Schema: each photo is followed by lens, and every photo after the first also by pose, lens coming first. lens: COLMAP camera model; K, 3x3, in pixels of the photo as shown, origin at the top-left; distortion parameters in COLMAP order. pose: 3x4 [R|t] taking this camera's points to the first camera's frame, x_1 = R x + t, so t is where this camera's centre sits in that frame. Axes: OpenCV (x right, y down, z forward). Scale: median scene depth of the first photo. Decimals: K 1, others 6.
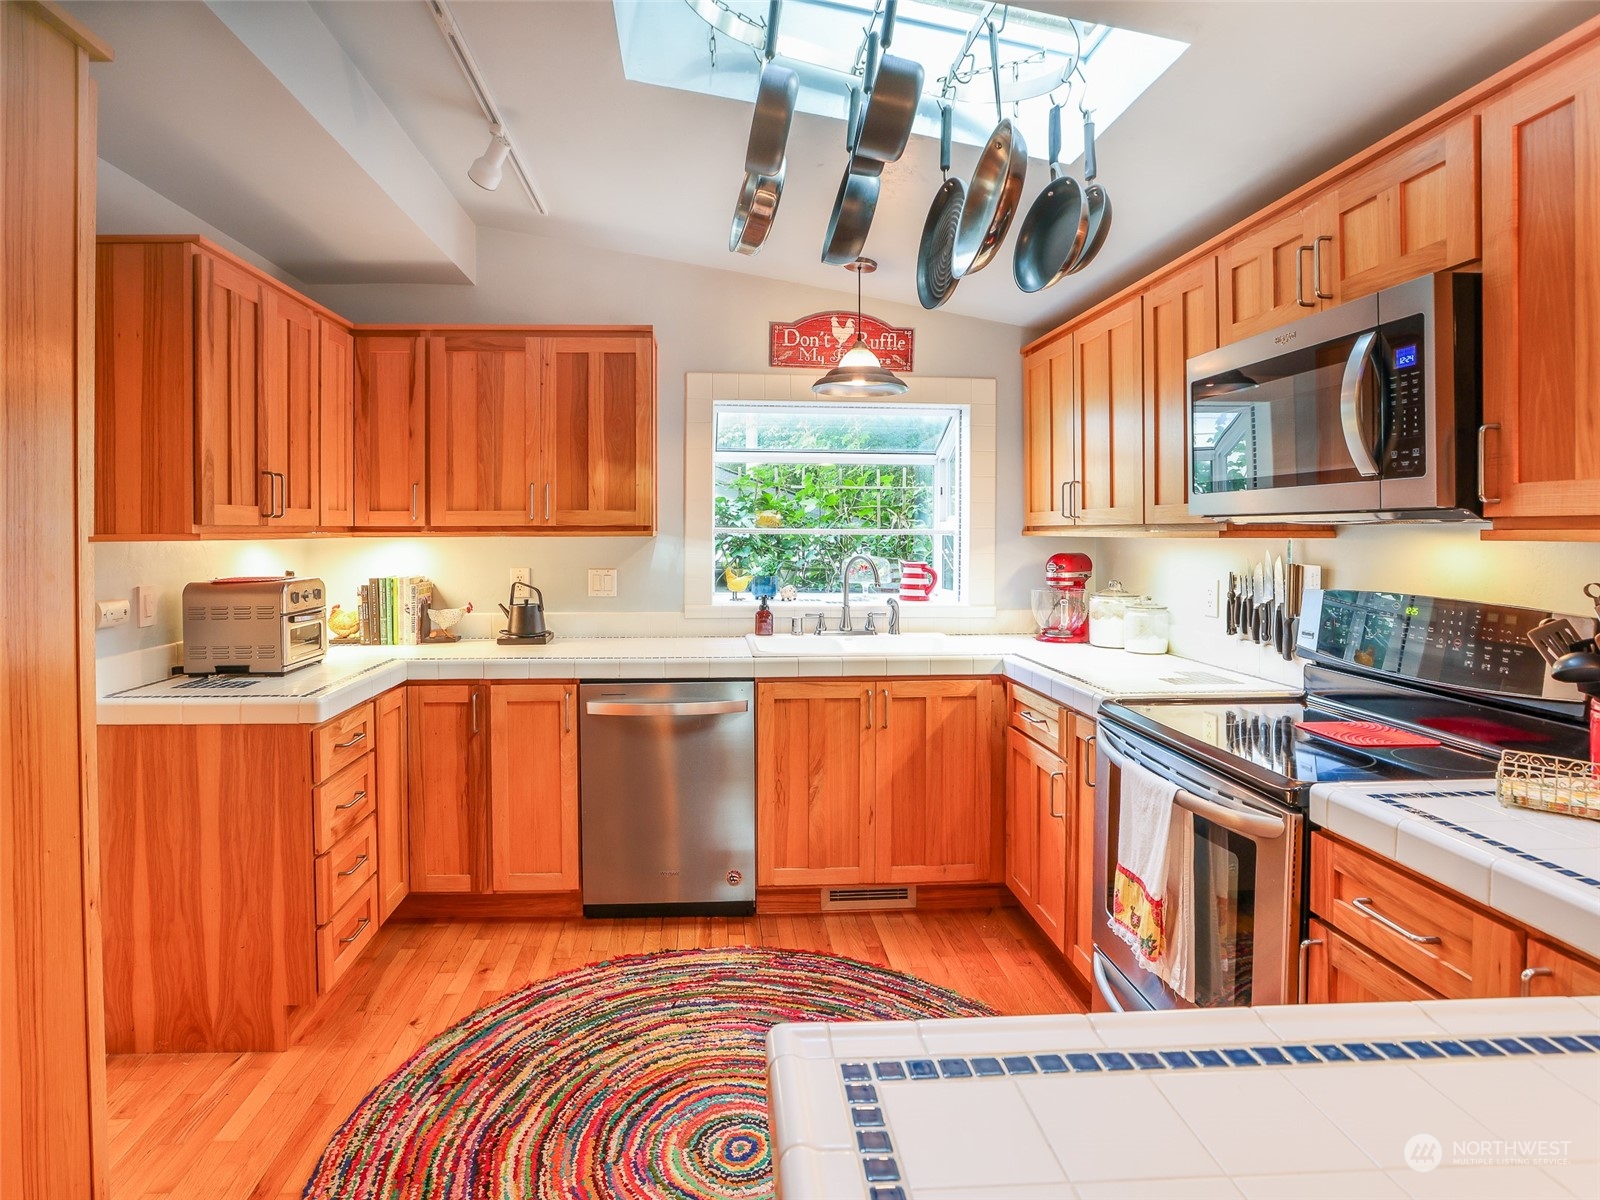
lens RADIAL K [[855.8, 0, 770.2], [0, 855.8, 527.5], [0, 0, 1]] dist [-0.036075, 0.008861]
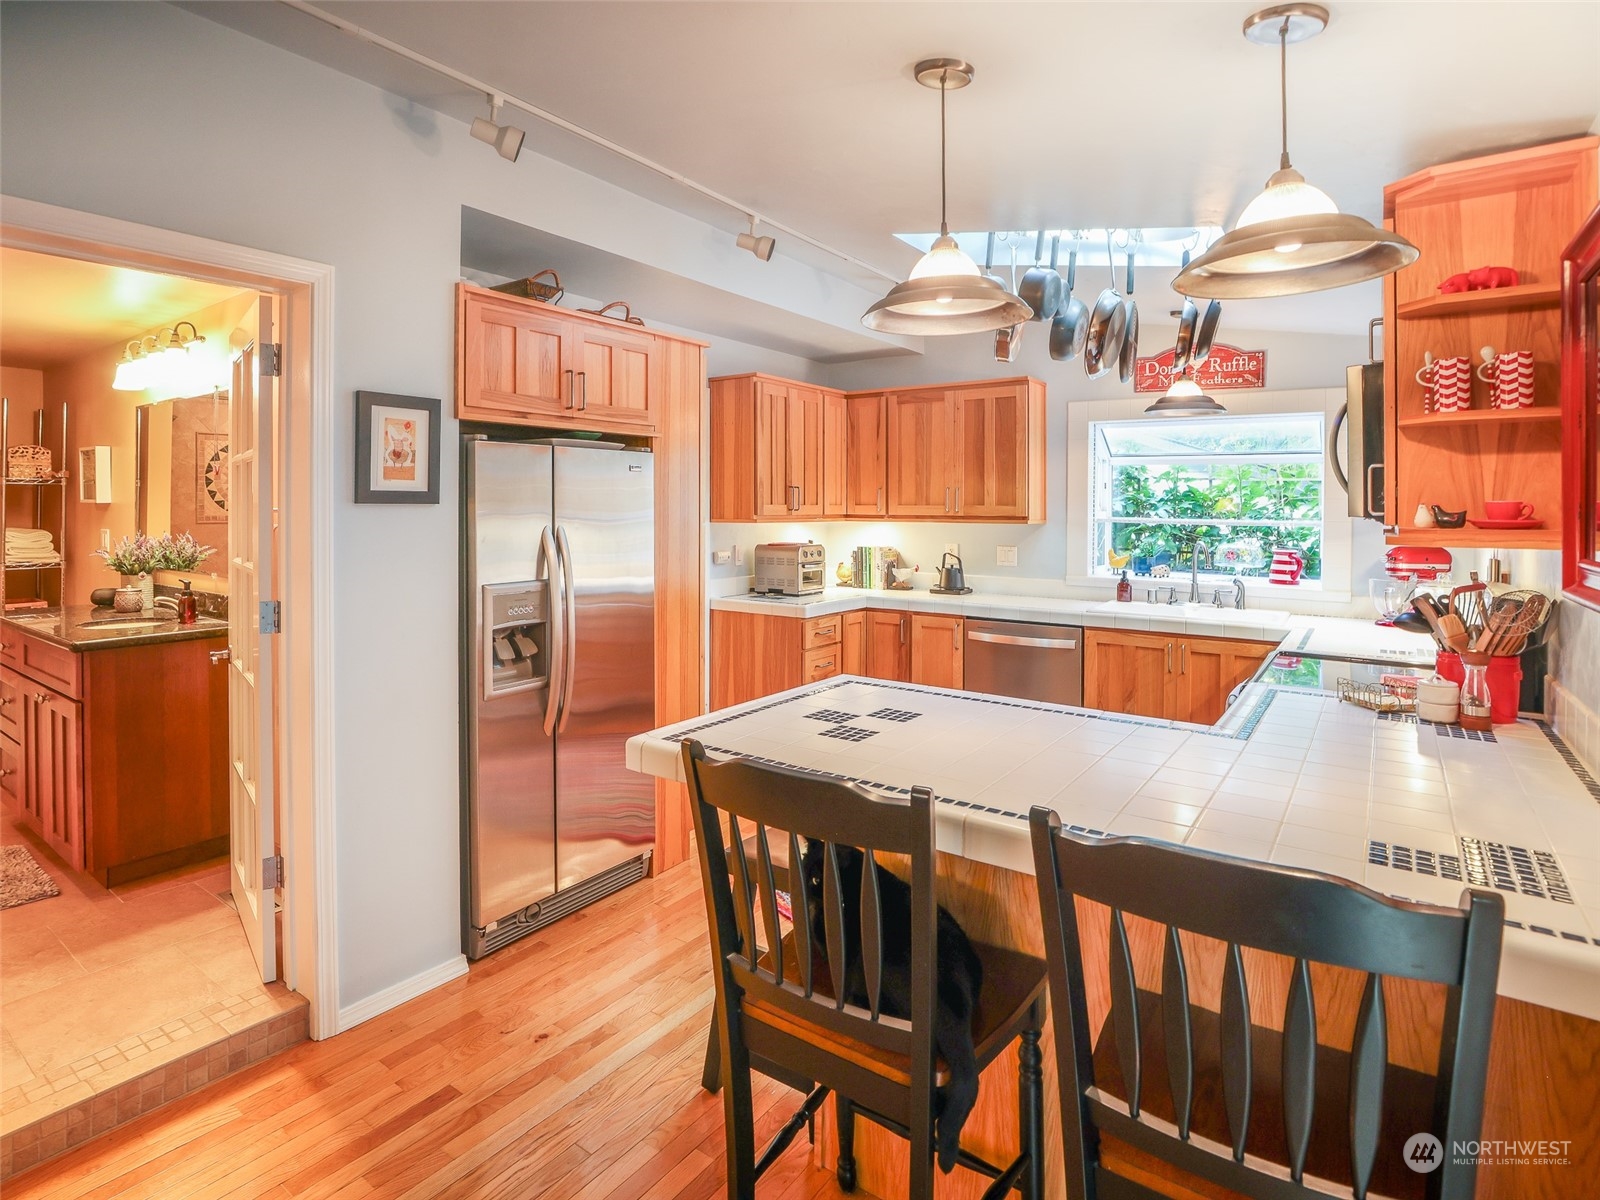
lens RADIAL K [[855.8, 0, 697.5], [0, 855.8, 496.1], [0, 0, 1]] dist [-0.036075, 0.008861]
pose [[0.737287, -0.002557, -0.675575, 0.416015], [-0.005558, 0.999936, -0.009852, -0.019026], [0.675557, 0.011019, 0.737226, -0.419328]]
